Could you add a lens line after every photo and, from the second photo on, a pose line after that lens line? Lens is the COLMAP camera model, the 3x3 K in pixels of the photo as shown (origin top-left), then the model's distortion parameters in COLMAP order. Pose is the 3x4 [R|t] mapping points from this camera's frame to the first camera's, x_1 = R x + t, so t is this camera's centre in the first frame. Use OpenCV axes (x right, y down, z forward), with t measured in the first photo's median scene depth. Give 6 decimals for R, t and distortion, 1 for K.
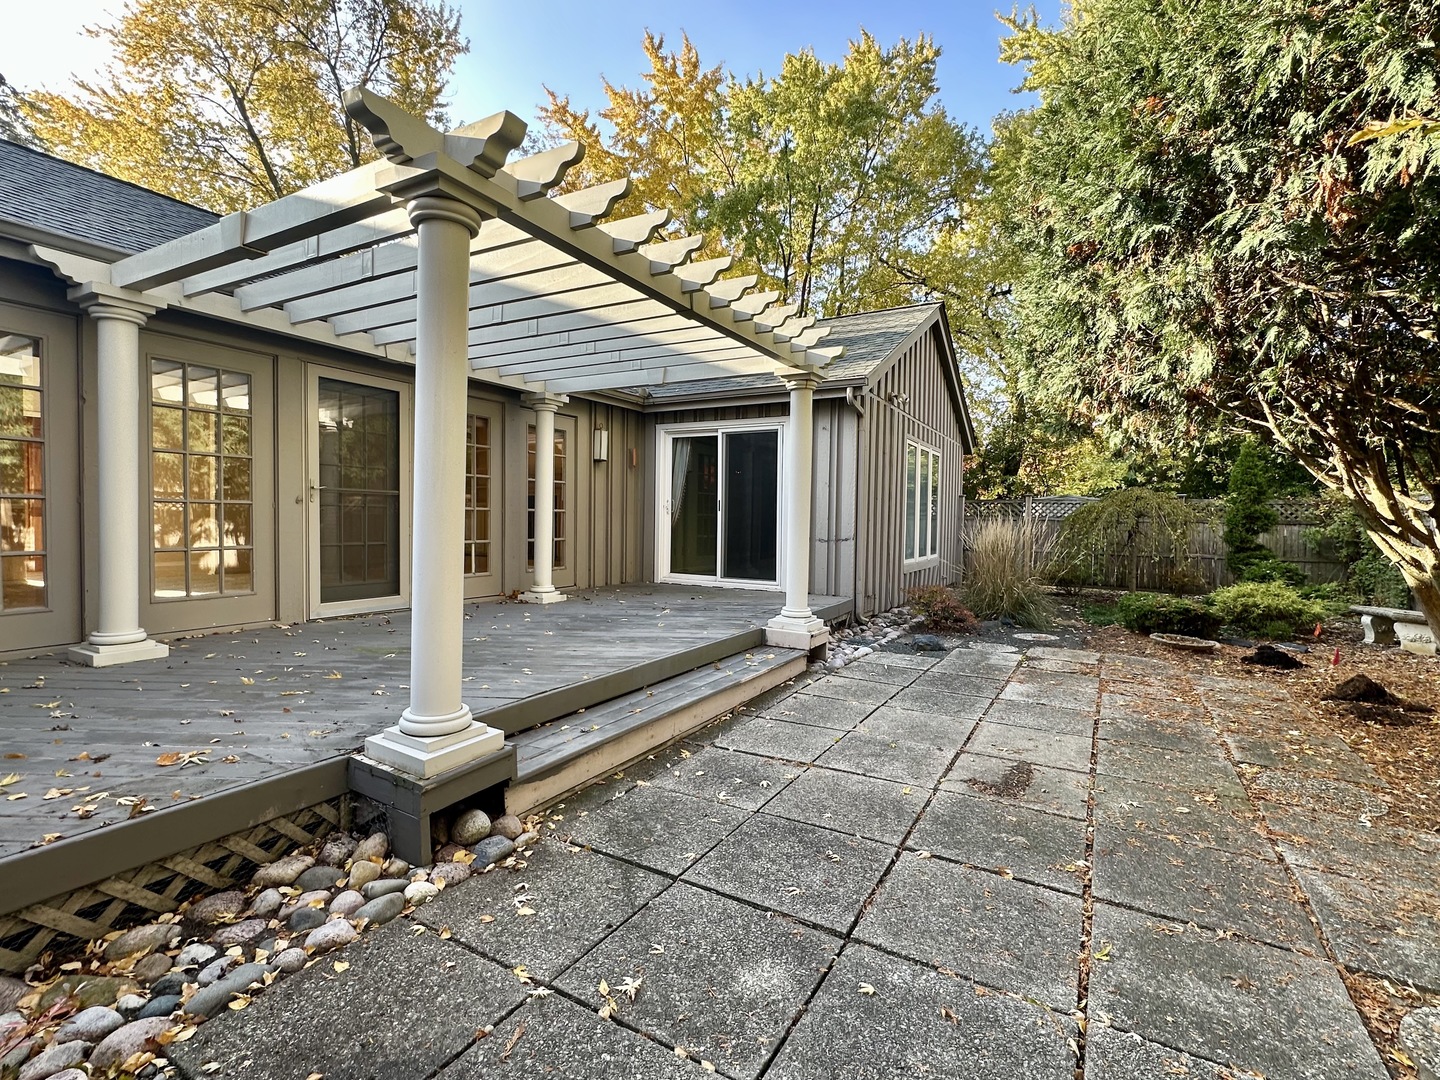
lens RADIAL K [[668.6, 0, 726.0], [0, 668.6, 543.2], [0, 0, 1]] dist [-0.004313, -0.000377]
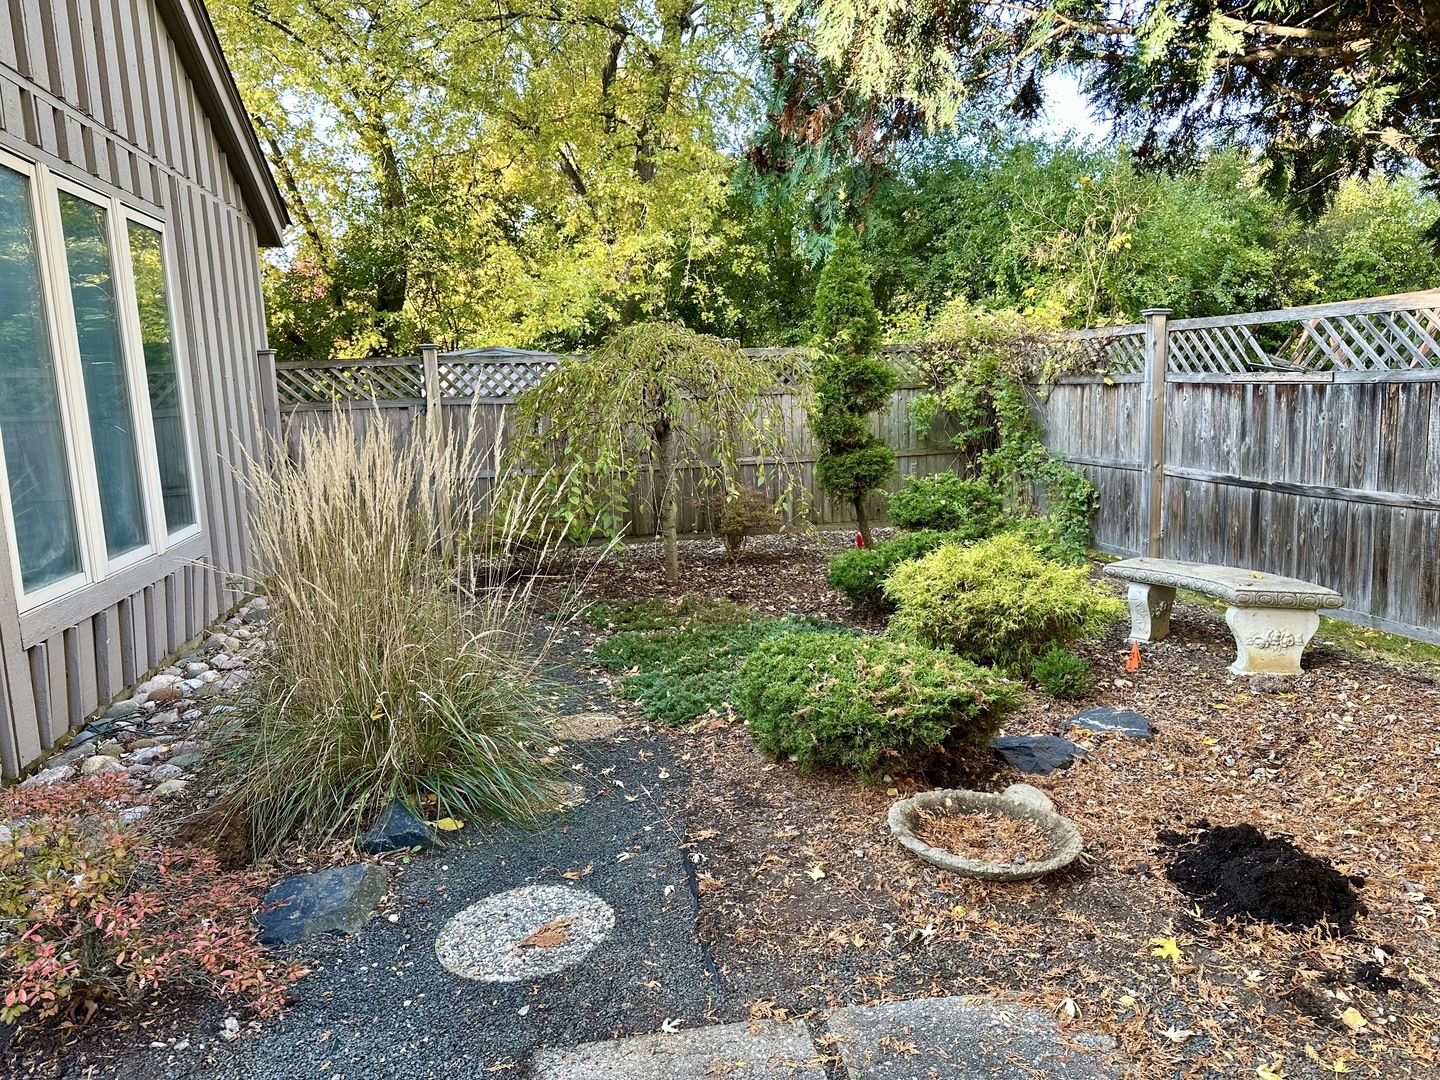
lens RADIAL K [[1002.2, 0, 724.9], [0, 1002.2, 536.1], [0, 0, 1]] dist [0.053743, 0.000714]
pose [[0.758950, -0.140599, 0.635788, 0.116629], [0.070394, 0.988404, 0.134546, -0.017518], [-0.647332, -0.057359, 0.760047, 0.261099]]
